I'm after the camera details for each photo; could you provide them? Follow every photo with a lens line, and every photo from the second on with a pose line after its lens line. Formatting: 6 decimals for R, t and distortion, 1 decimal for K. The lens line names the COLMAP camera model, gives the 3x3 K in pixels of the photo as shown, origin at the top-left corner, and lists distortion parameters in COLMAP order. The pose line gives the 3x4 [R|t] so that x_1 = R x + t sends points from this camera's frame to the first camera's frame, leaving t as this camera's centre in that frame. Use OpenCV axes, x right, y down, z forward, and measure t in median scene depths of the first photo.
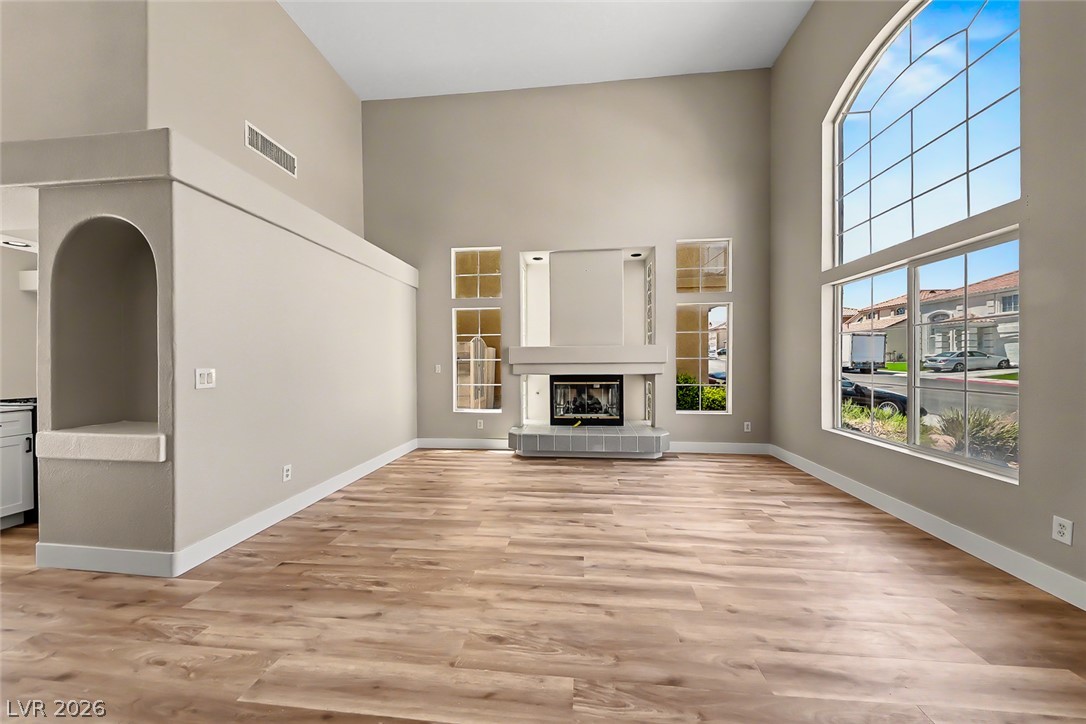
lens RADIAL K [[377.9, 0, 537.0], [0, 377.9, 364.8], [0, 0, 1]] dist [0.016742, -0.006715]
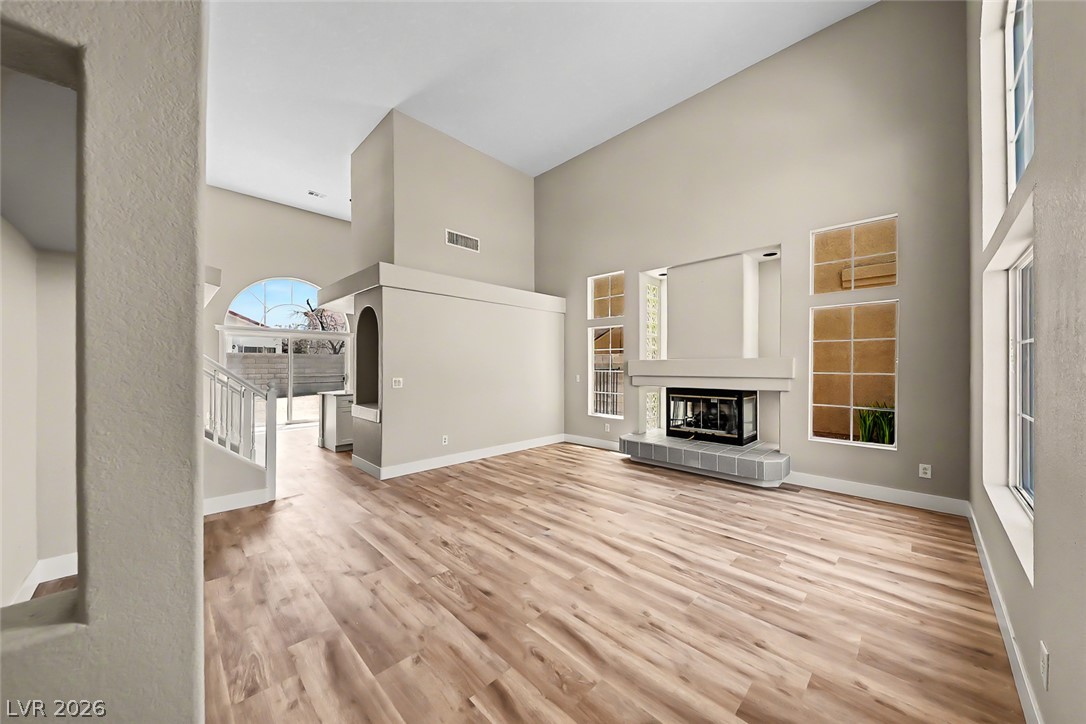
lens RADIAL K [[377.9, 0, 539.1], [0, 377.9, 364.7], [0, 0, 1]] dist [0.016742, -0.006715]
pose [[0.774302, 0.002461, -0.632811, 0.672360], [-0.010431, 0.999906, -0.008875, -0.034282], [0.632730, 0.013472, 0.774255, -0.029363]]
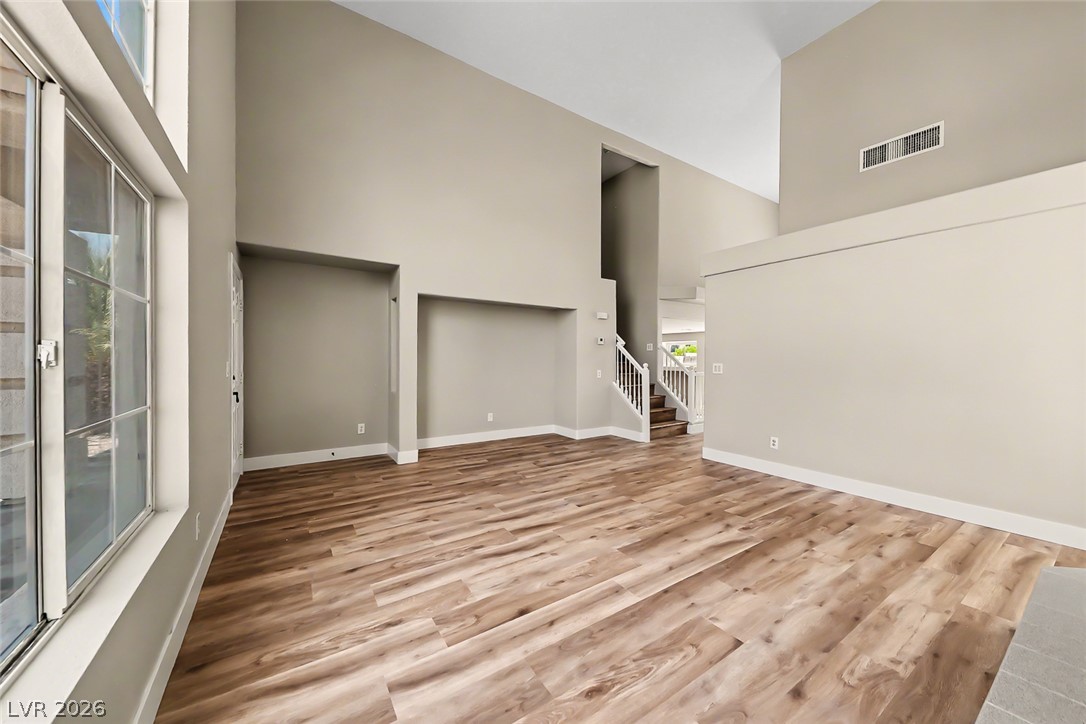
lens RADIAL K [[377.9, 0, 535.3], [0, 377.9, 360.4], [0, 0, 1]] dist [0.016742, -0.006715]
pose [[-0.775972, 0.003366, -0.630759, 0.791649], [-0.007154, 0.999874, 0.014138, -0.018183], [0.630727, 0.015483, -0.775850, 1.414384]]
